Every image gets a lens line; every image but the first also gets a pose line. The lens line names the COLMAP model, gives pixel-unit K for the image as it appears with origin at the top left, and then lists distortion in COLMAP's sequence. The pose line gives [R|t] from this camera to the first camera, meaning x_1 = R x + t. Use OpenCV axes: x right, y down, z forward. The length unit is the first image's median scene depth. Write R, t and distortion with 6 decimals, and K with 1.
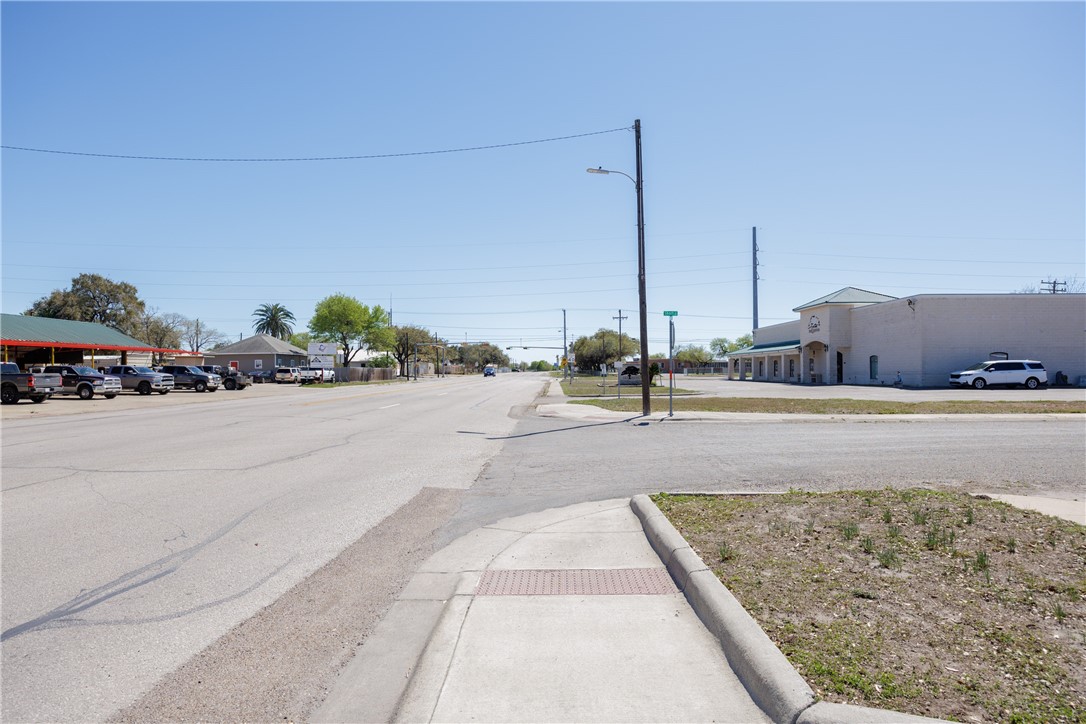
lens RADIAL K [[637.0, 0, 543.0], [0, 637.0, 362.0], [0, 0, 1]] dist [0.000225, -0.000111]
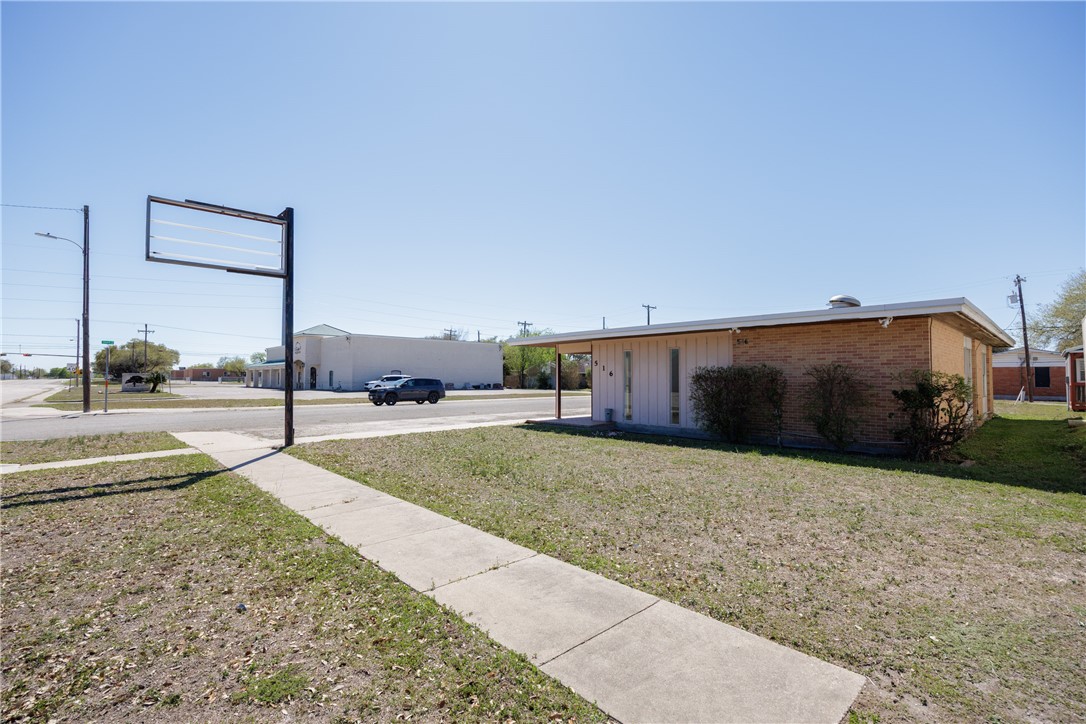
lens RADIAL K [[499.7, 0, 543.0], [0, 499.7, 362.0], [0, 0, 1]] dist [-0.001434, -0.000390]
pose [[0.725554, 0.028950, 0.687556, 0.053476], [-0.014535, 0.999537, -0.026748, -0.005835], [-0.688012, 0.009413, 0.725639, -0.208147]]
